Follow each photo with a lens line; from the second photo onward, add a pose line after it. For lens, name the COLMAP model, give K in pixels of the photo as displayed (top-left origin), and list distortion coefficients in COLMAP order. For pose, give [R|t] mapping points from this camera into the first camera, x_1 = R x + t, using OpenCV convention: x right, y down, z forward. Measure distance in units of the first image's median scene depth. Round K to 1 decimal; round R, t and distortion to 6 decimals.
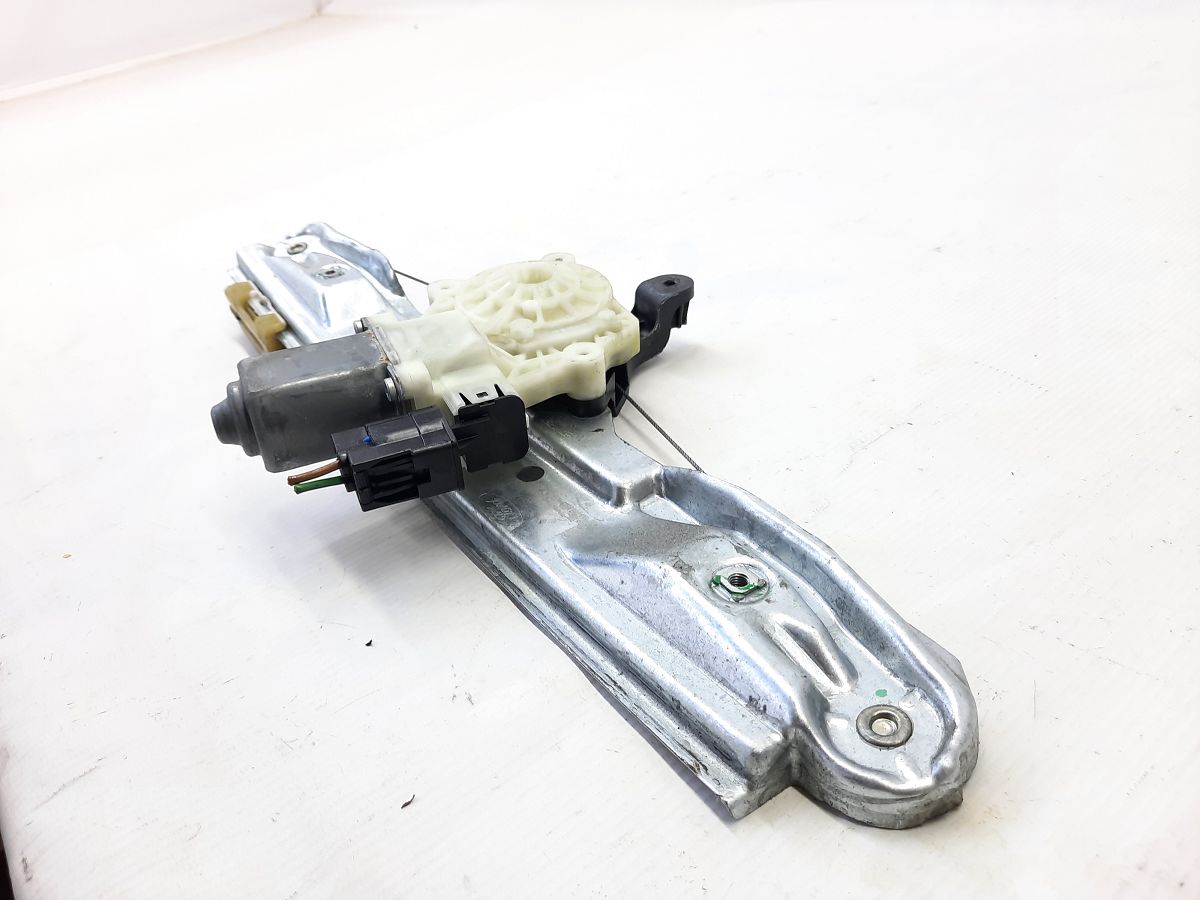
lens RADIAL K [[957.1, 0, 600.0], [0, 957.1, 450.0], [0, 0, 1]] dist [0.018253, -0.005708]
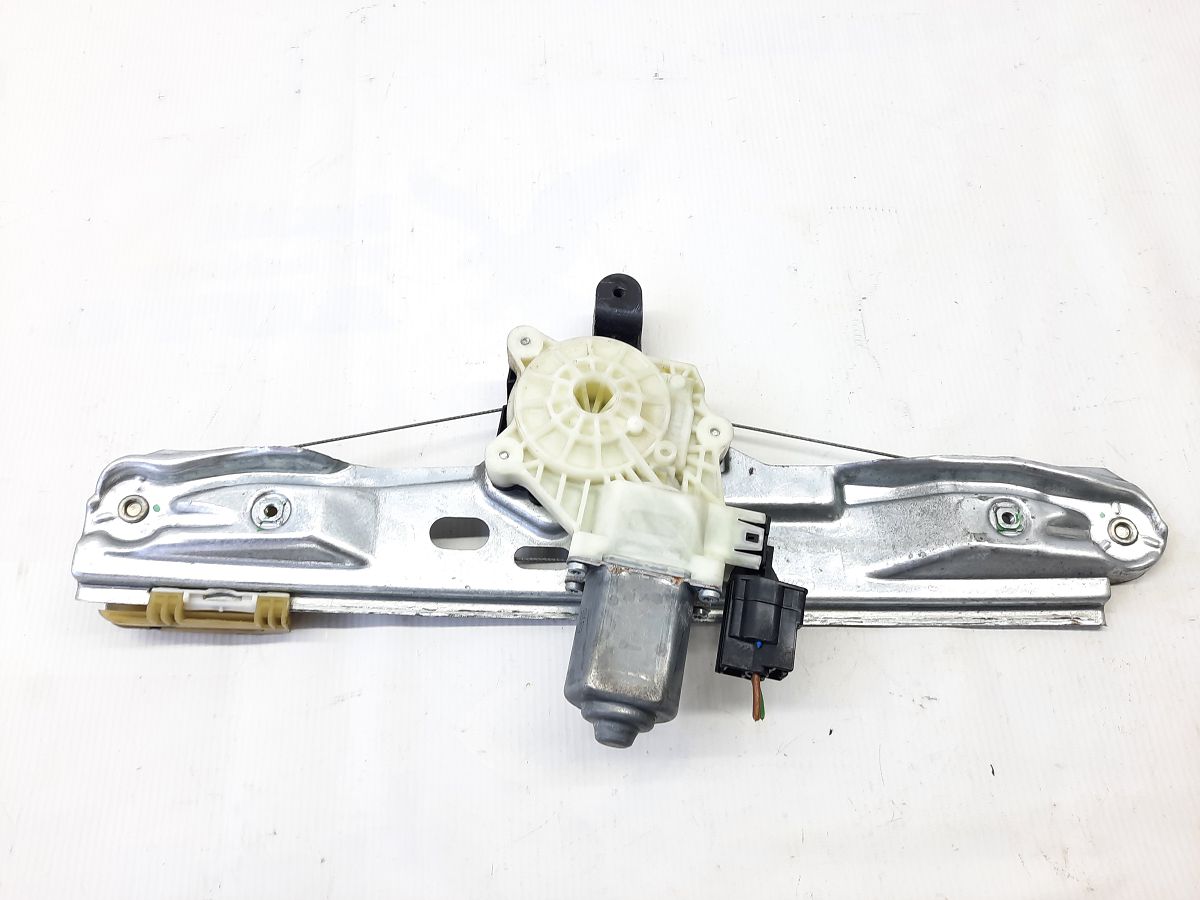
lens RADIAL K [[957.1, 0, 600.0], [0, 957.1, 450.0], [0, 0, 1]] dist [0.018253, -0.005708]
pose [[0.548088, -0.708780, 0.444107, -0.629018], [0.356952, 0.678391, 0.642162, -0.889810], [-0.756429, -0.193437, 0.624818, 0.419117]]
